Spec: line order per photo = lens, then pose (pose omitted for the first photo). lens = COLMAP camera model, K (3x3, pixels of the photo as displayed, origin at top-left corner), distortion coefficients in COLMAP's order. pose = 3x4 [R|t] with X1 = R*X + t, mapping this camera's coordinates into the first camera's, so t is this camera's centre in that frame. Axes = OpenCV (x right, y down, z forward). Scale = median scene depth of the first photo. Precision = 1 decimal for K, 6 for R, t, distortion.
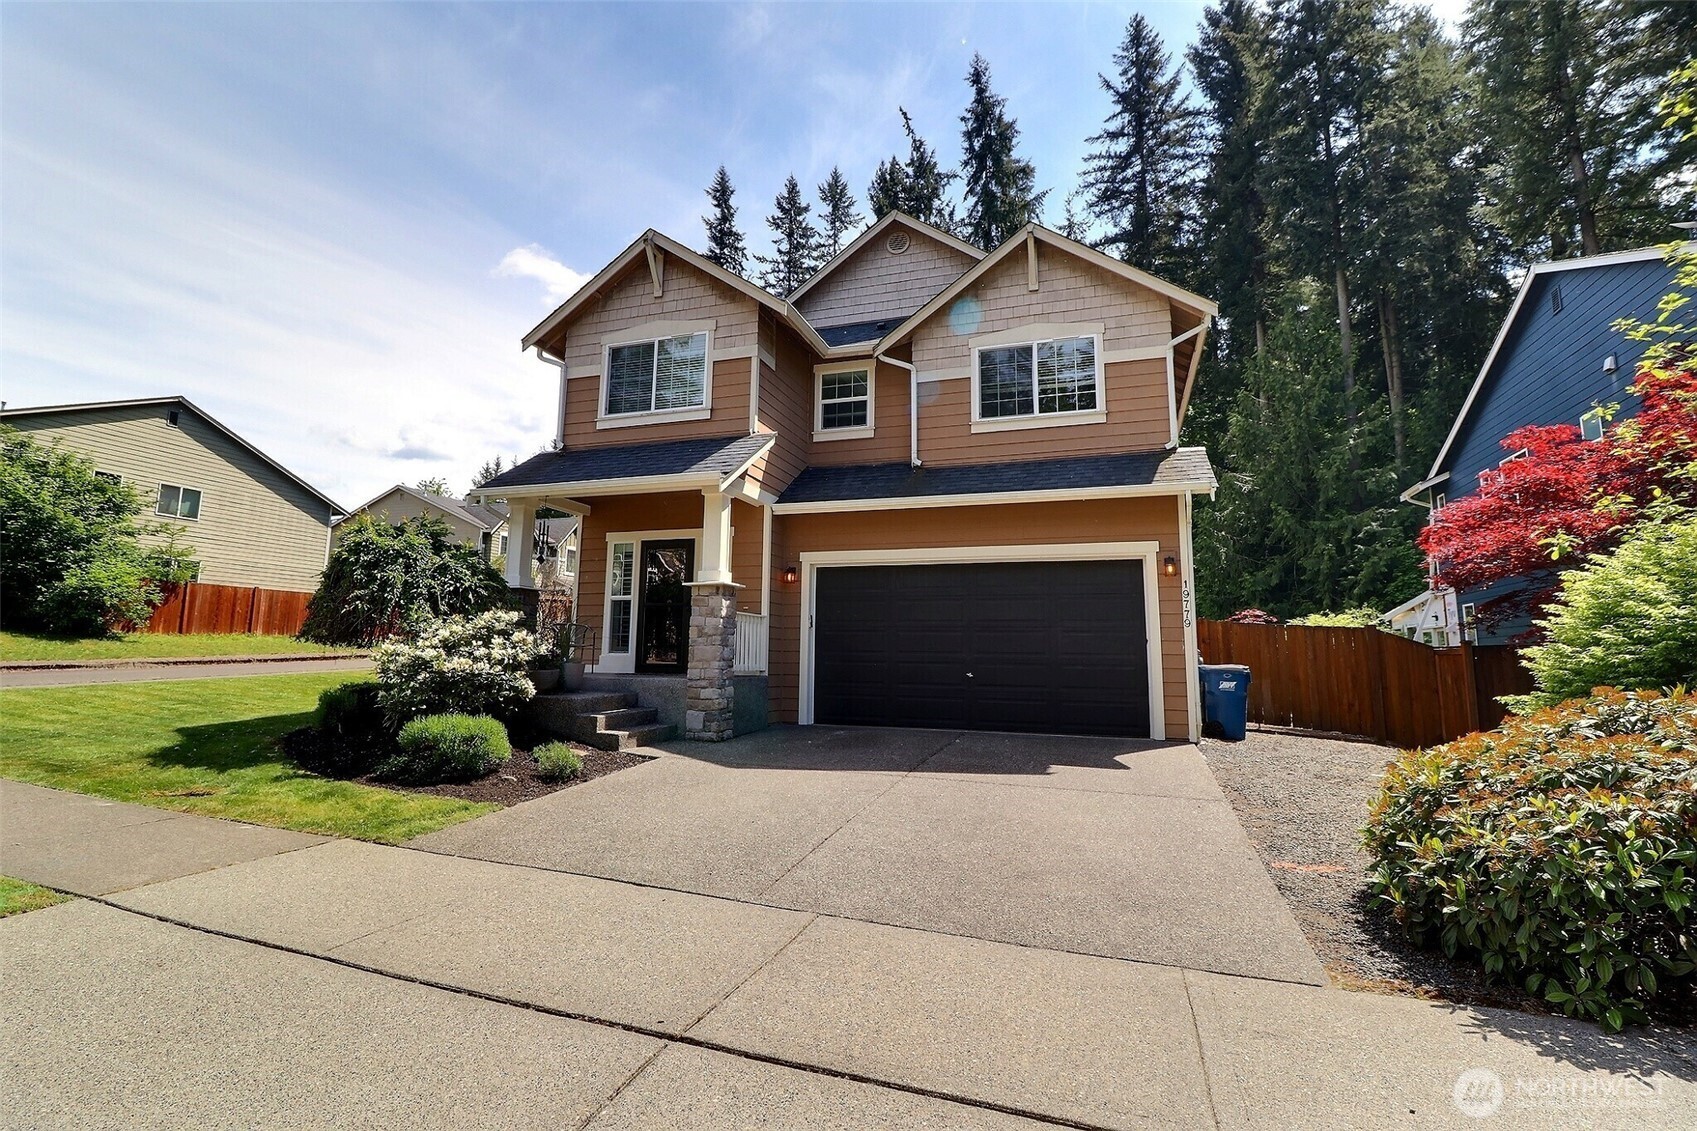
lens RADIAL K [[801.1, 0, 851.9], [0, 801.1, 548.8], [0, 0, 1]] dist [-0.015743, -0.002527]
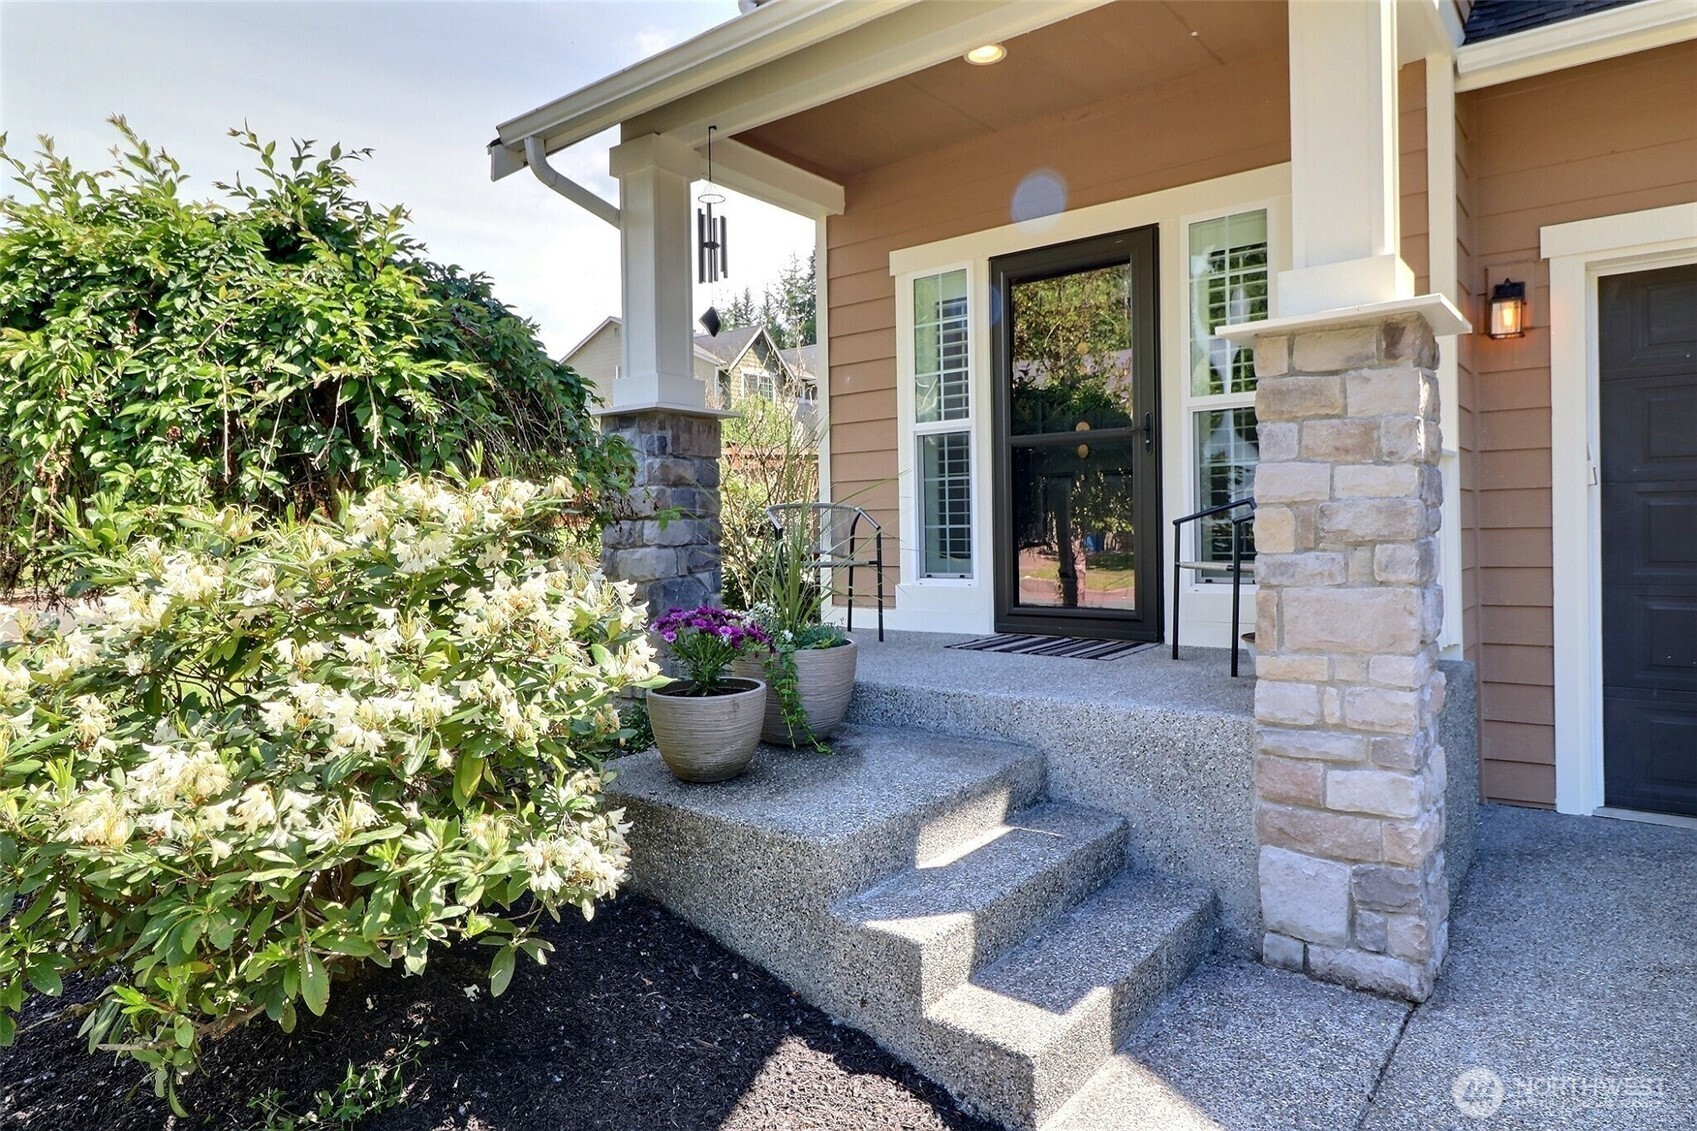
lens RADIAL K [[1019.2, 0, 854.2], [0, 1019.2, 556.9], [0, 0, 1]] dist [-0.003328, -0.001585]
pose [[0.944360, -0.021368, -0.328220, -0.179781], [0.075468, 0.985342, 0.152989, 0.046654], [0.320140, -0.169247, 0.932130, 0.558743]]
